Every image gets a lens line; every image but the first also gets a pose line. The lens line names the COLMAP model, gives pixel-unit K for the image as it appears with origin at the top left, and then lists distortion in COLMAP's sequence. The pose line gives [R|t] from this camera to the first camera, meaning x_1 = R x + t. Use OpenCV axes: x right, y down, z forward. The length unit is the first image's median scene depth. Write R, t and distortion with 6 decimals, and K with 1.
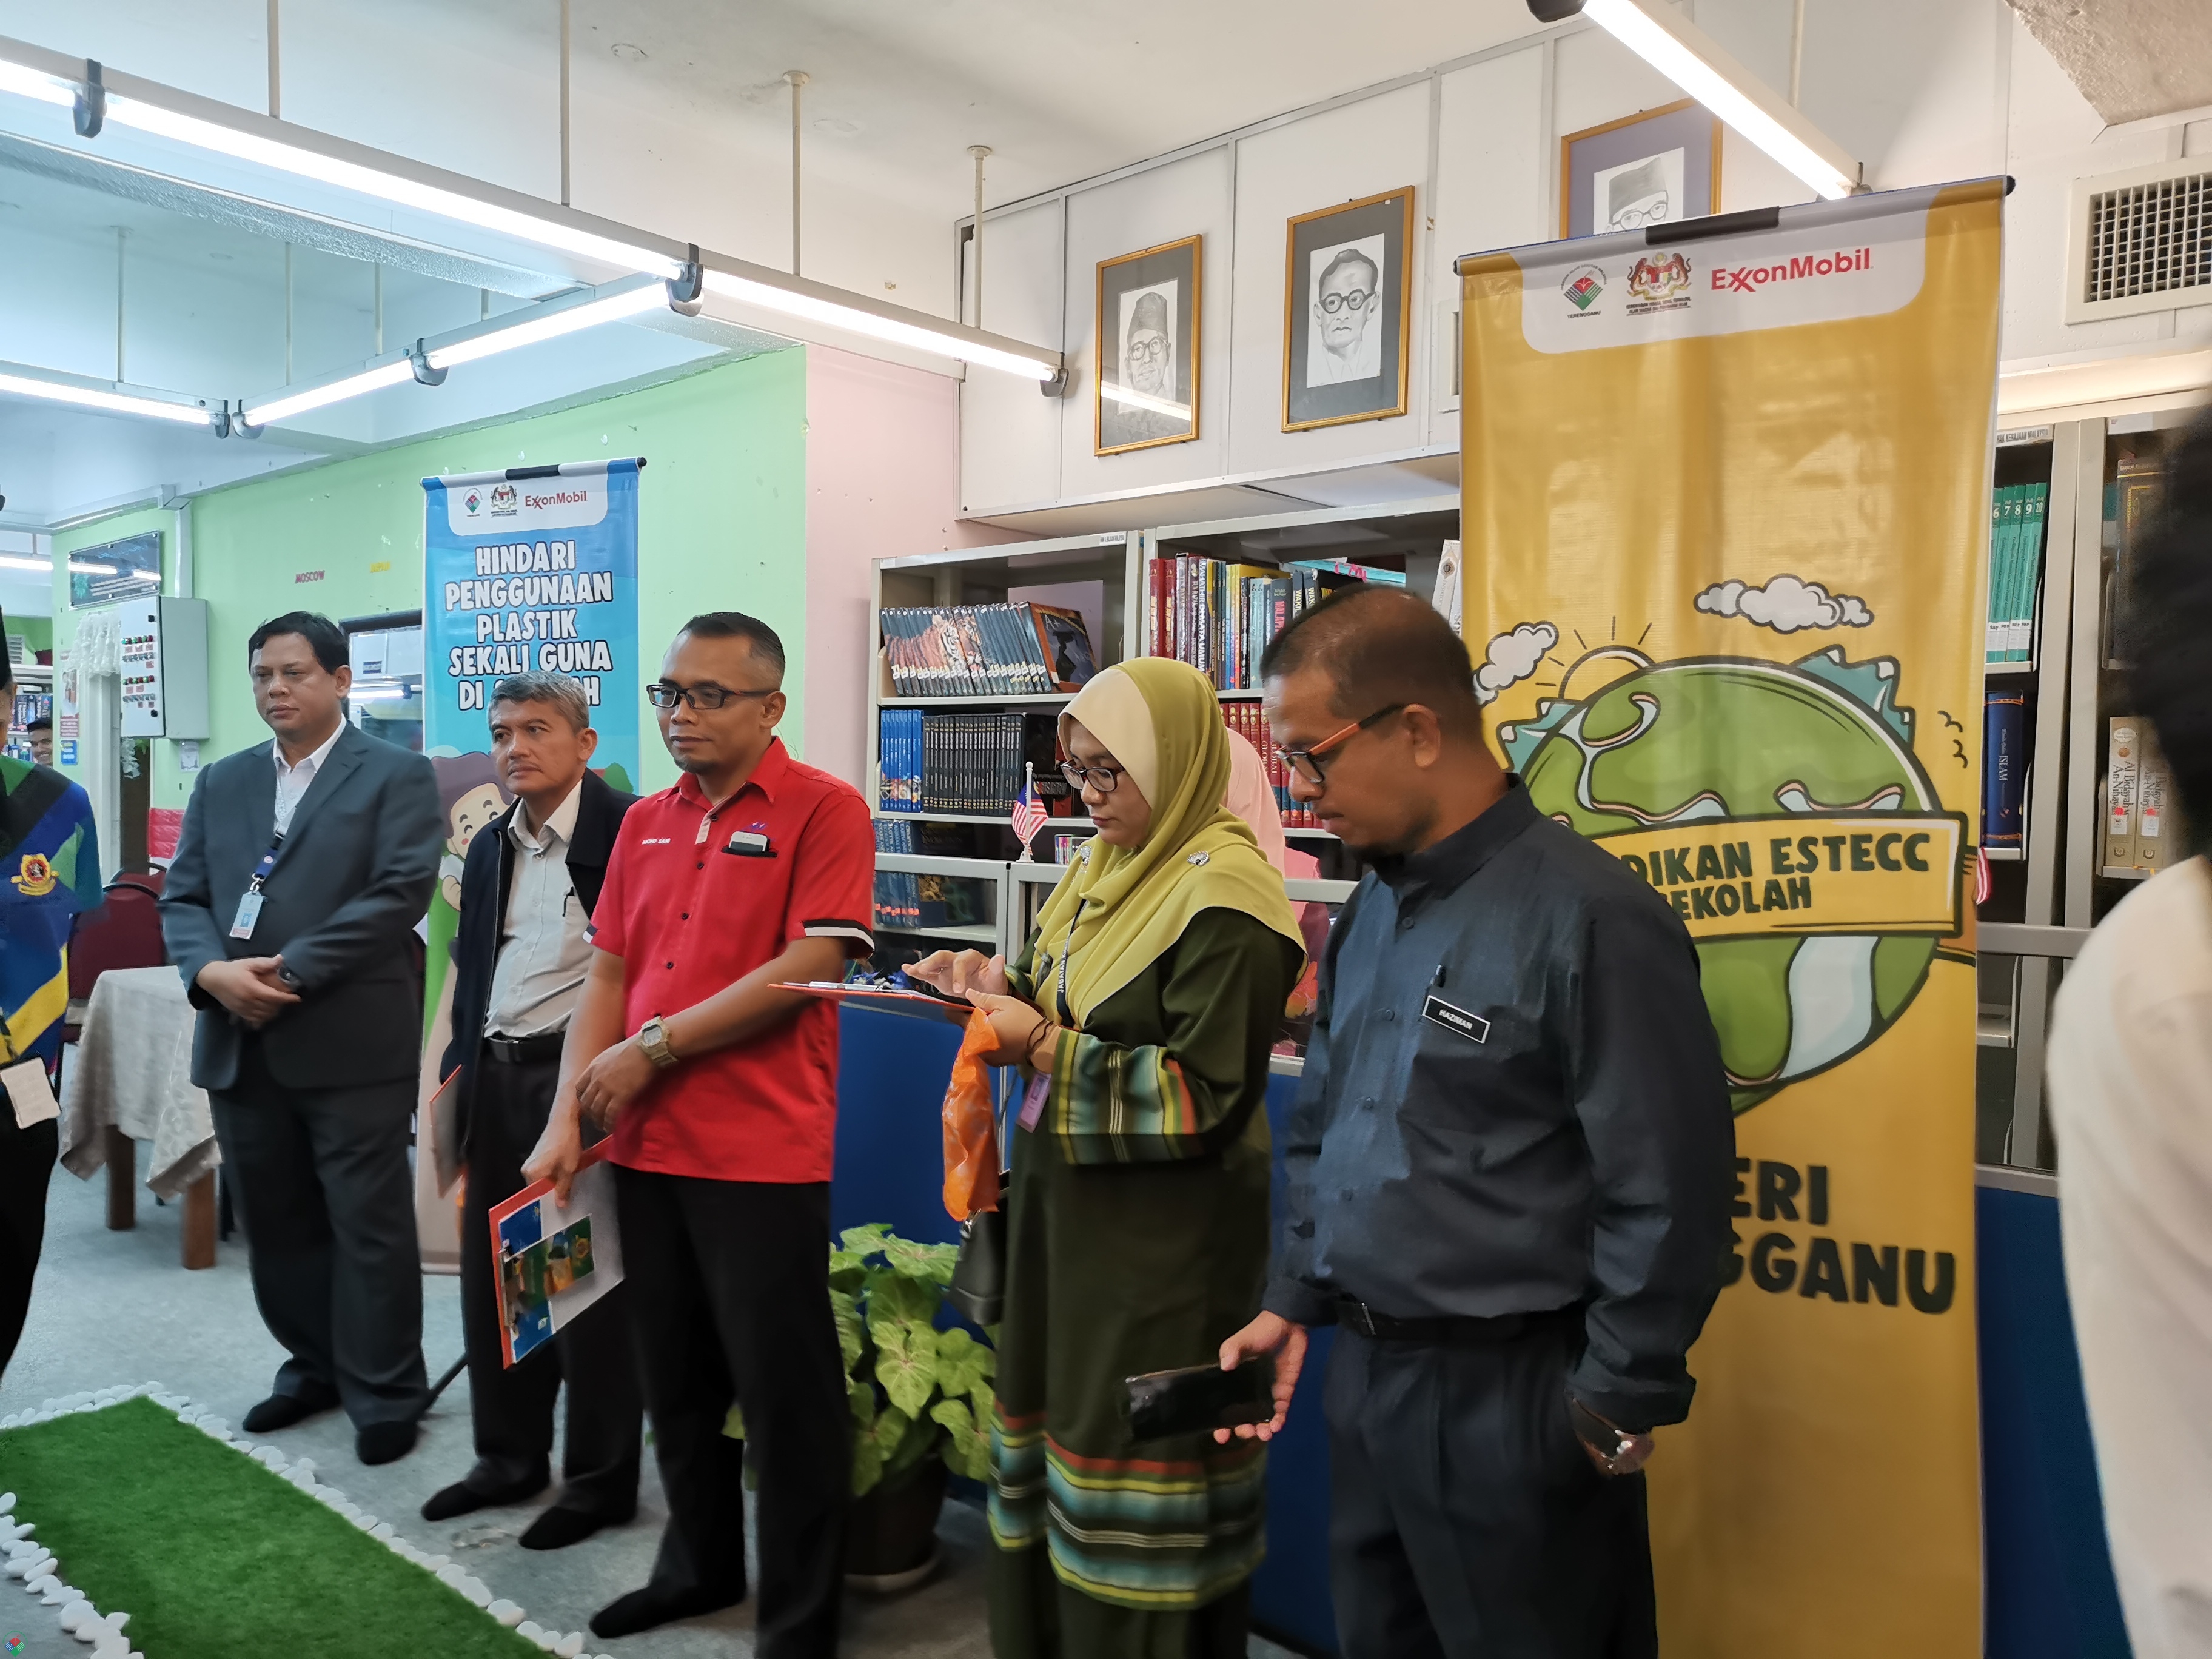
lens RADIAL K [[1742.9, 0, 1095.1], [0, 1742.9, 833.8], [0, 0, 1]] dist [0.044209, -0.035707]
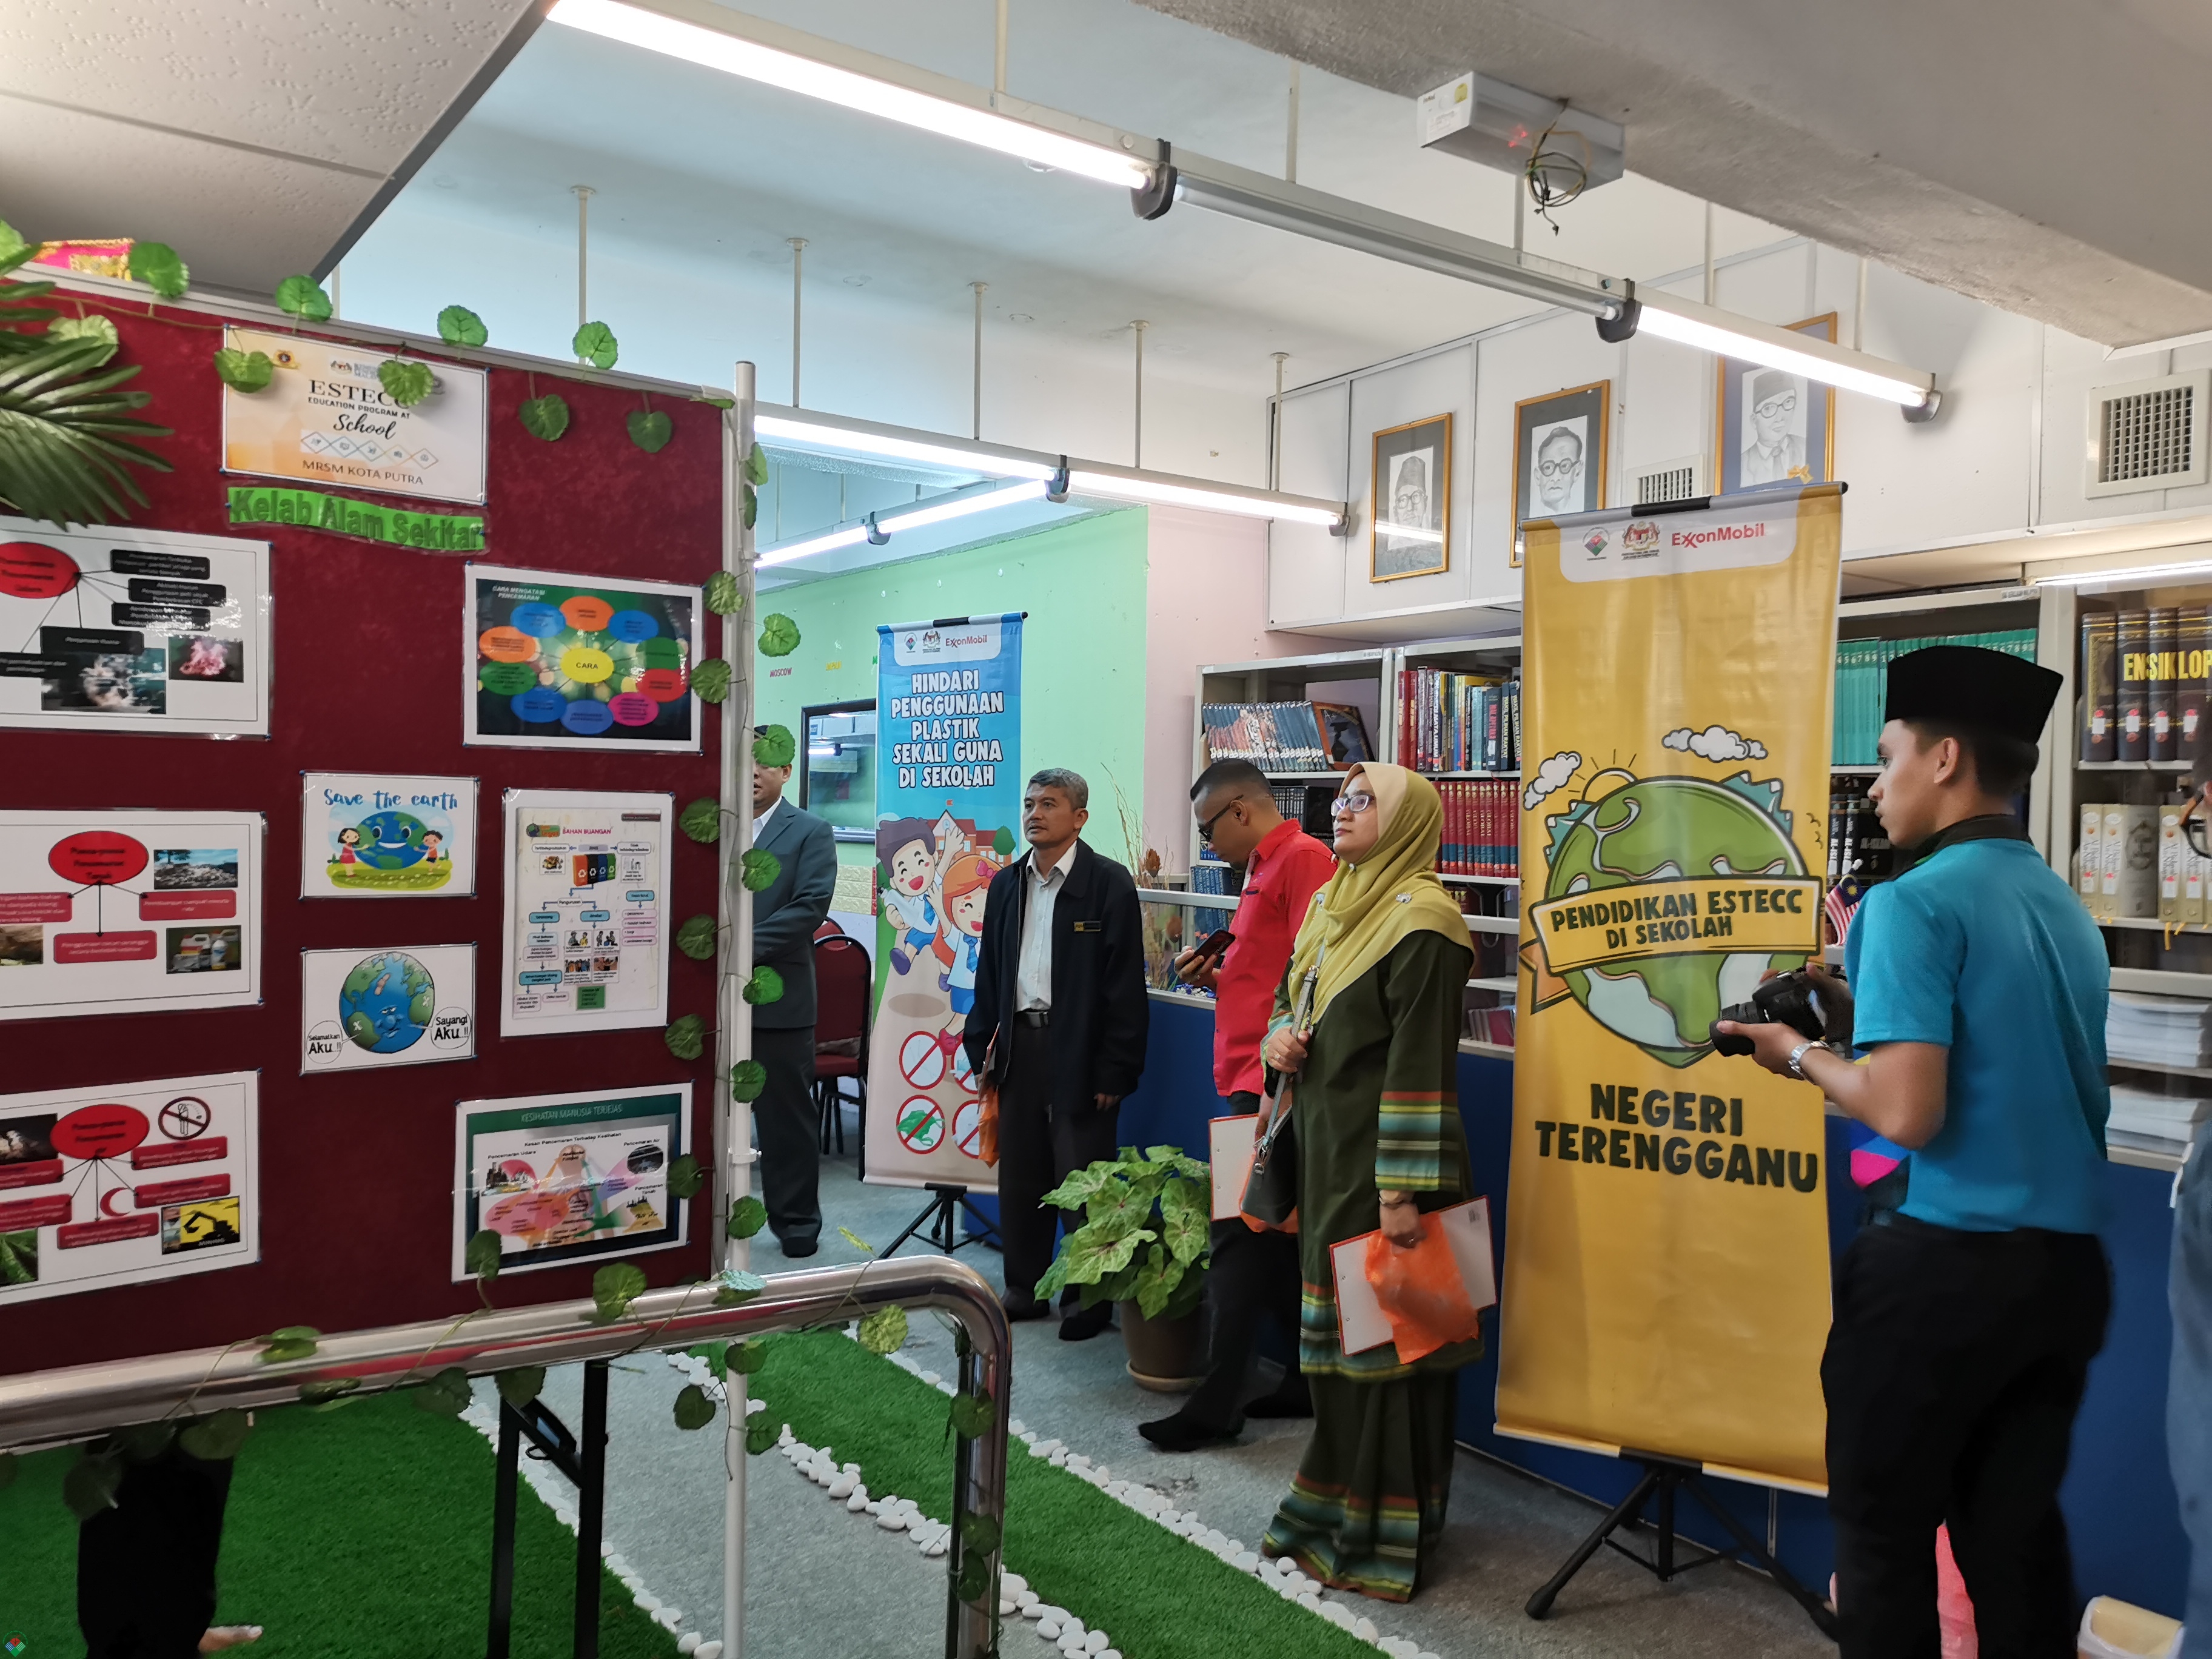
lens RADIAL K [[1742.9, 0, 1117.2], [0, 1742.9, 822.9], [0, 0, 1]] dist [0.044209, -0.035707]
pose [[0.979391, 0.004770, -0.201917, 0.099383], [-0.010544, 0.999565, -0.027531, -0.005370], [0.201698, 0.029092, 0.979016, -0.360209]]
